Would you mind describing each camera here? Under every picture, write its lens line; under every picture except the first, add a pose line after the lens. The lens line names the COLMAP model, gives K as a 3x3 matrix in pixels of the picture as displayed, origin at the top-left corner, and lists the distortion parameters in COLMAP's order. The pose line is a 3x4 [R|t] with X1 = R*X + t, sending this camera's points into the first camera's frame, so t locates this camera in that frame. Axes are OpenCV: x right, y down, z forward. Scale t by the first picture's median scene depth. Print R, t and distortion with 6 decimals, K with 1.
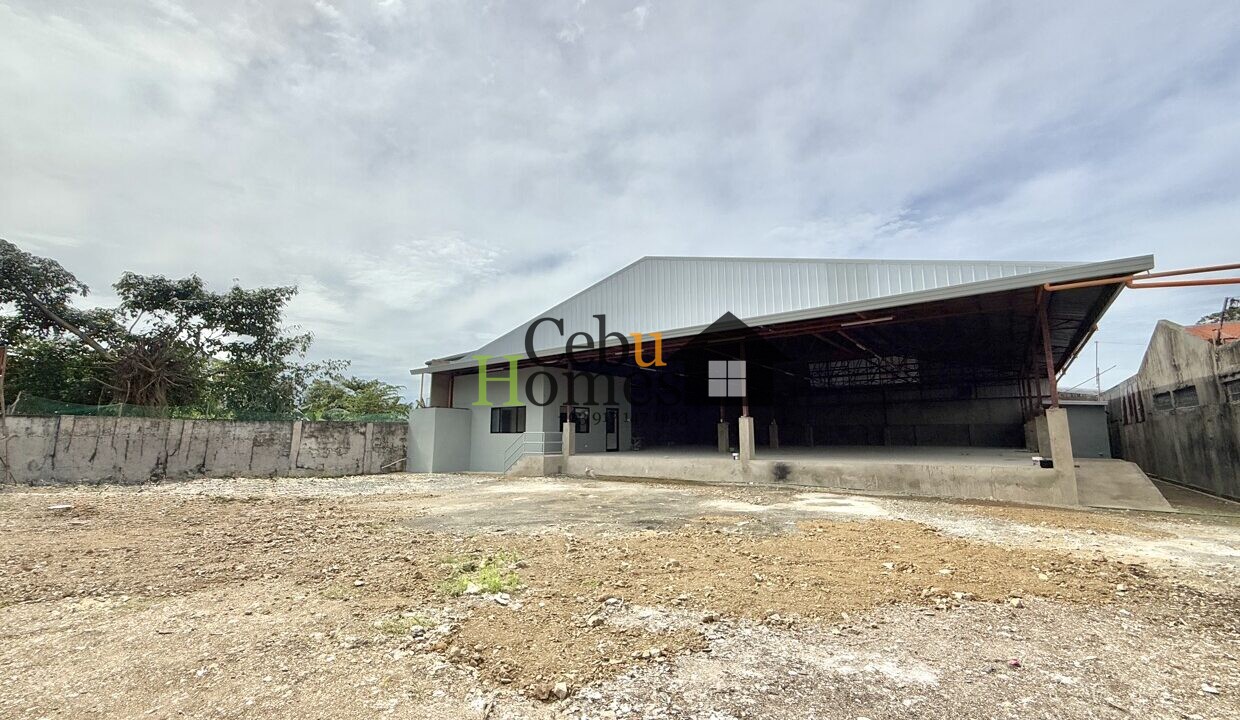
lens RADIAL K [[499.1, 0, 616.8], [0, 499.1, 357.2], [0, 0, 1]] dist [-0.006006, 0.001630]
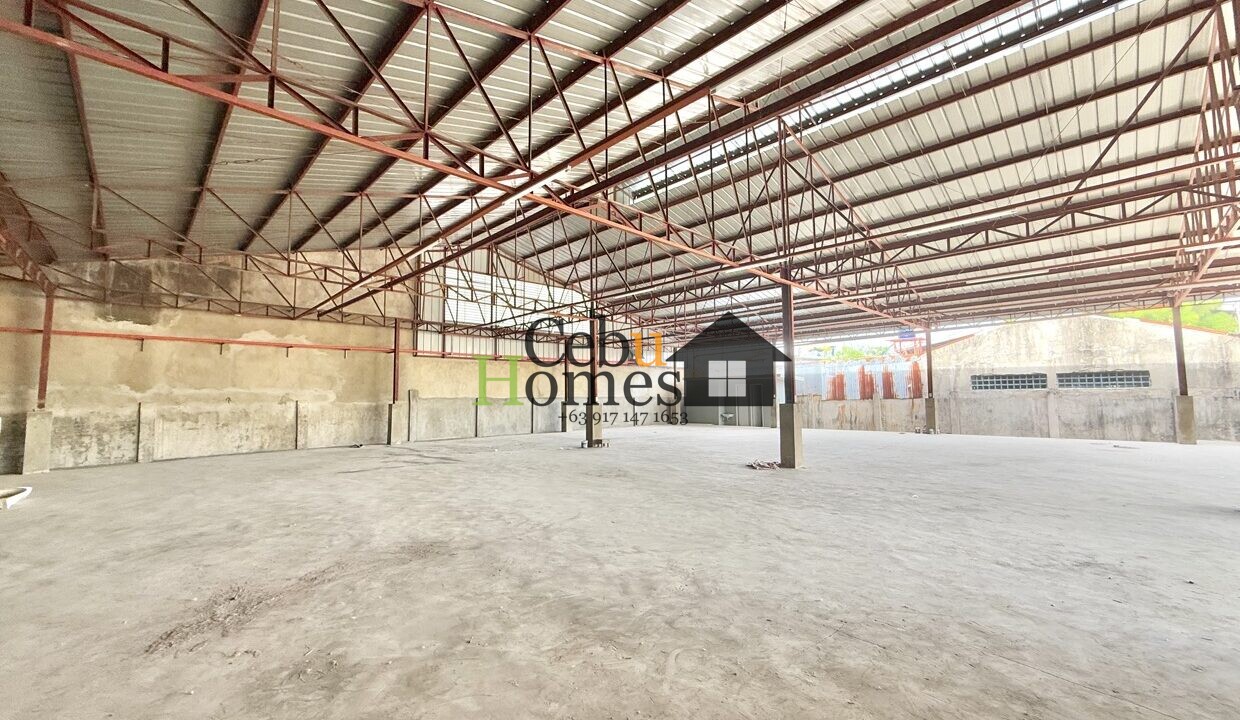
lens RADIAL K [[499.1, 0, 617.0], [0, 499.1, 363.7], [0, 0, 1]] dist [-0.006006, 0.001630]
pose [[0.140934, 0.064203, 0.987935, -0.125035], [-0.142244, 0.988855, -0.043971, 0.241343], [-0.979747, -0.134331, 0.148496, 1.838063]]
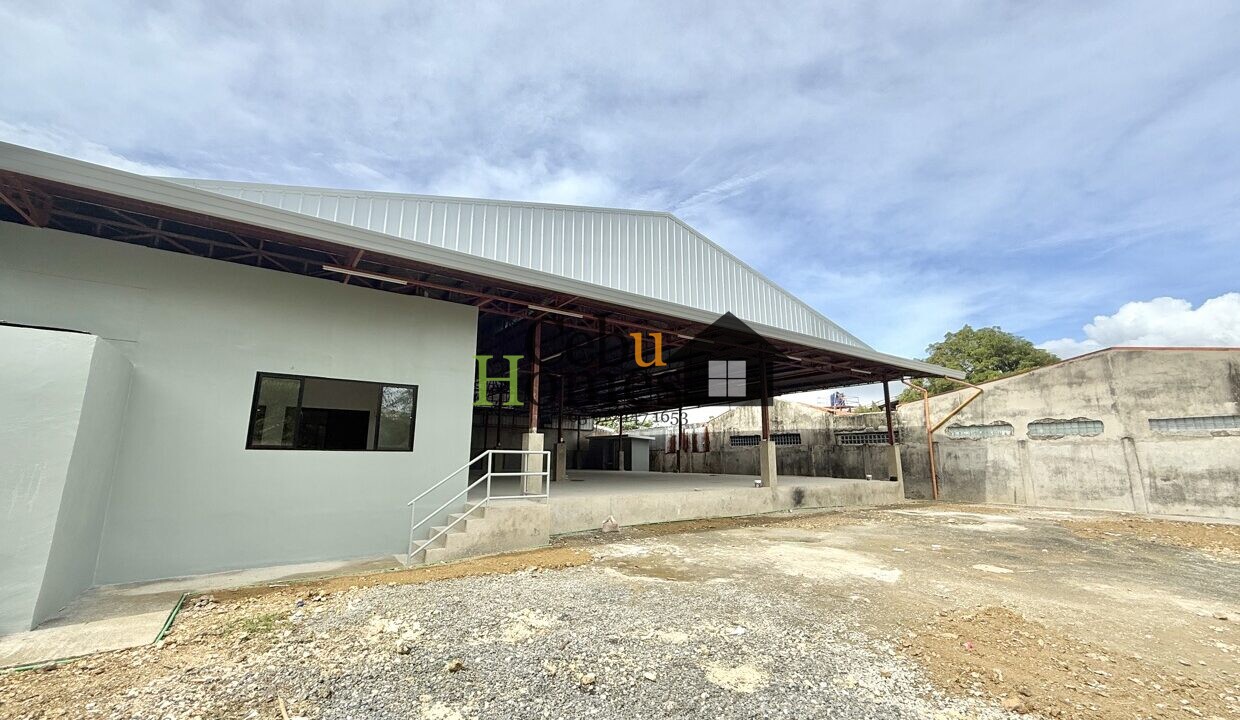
lens RADIAL K [[499.1, 0, 627.2], [0, 499.1, 360.0], [0, 0, 1]] dist [-0.006006, 0.001630]
pose [[0.287406, 0.190196, 0.938735, -0.711203], [-0.155114, 0.976391, -0.150336, 0.152512], [-0.945165, -0.102404, 0.310122, 0.963855]]
